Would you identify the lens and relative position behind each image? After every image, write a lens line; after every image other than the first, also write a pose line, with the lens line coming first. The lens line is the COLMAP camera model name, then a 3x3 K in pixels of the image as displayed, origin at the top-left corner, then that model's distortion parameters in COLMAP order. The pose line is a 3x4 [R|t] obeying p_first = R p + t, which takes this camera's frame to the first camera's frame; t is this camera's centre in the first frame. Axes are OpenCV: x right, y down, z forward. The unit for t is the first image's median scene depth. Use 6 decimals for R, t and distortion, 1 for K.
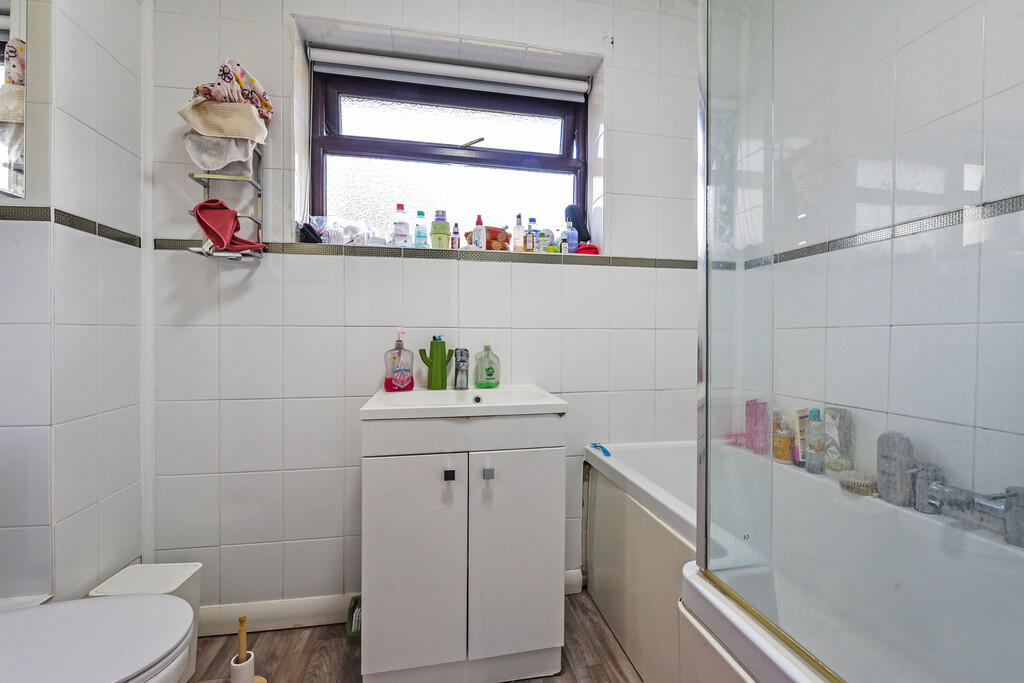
lens RADIAL K [[415.7, 0, 510.1], [0, 415.7, 336.3], [0, 0, 1]] dist [-0.000522, -0.000012]
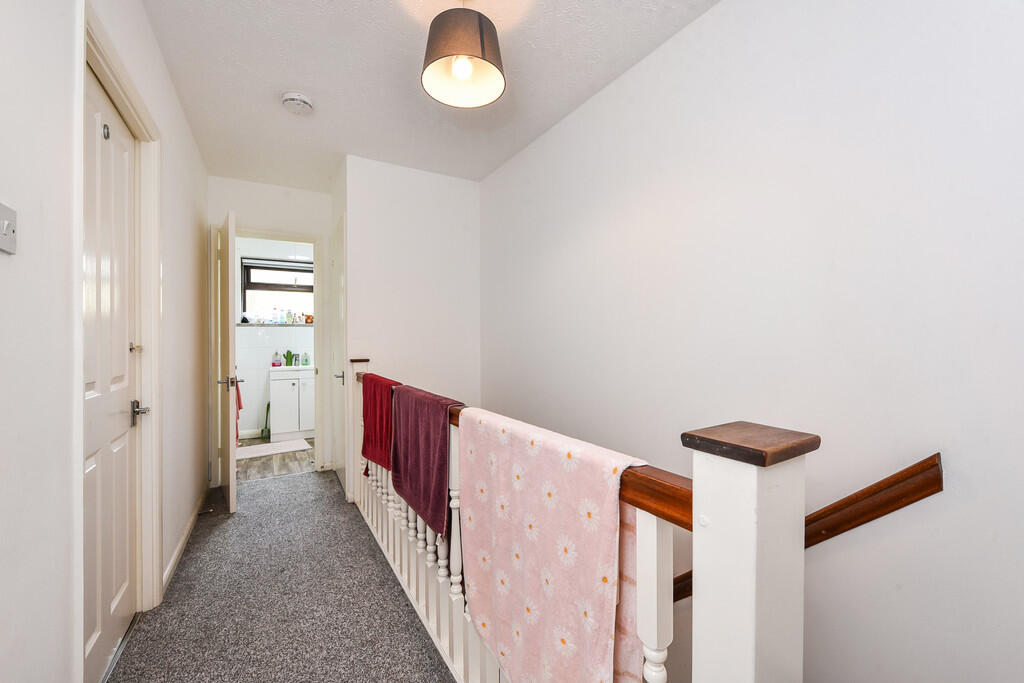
lens RADIAL K [[415.7, 0, 511.9], [0, 415.7, 341.9], [0, 0, 1]] dist [-0.000522, -0.000012]
pose [[0.940795, -0.015613, 0.338617, 0.384221], [0.018851, 0.999803, -0.006277, -0.013177], [-0.338453, 0.012289, 0.940903, -2.775414]]
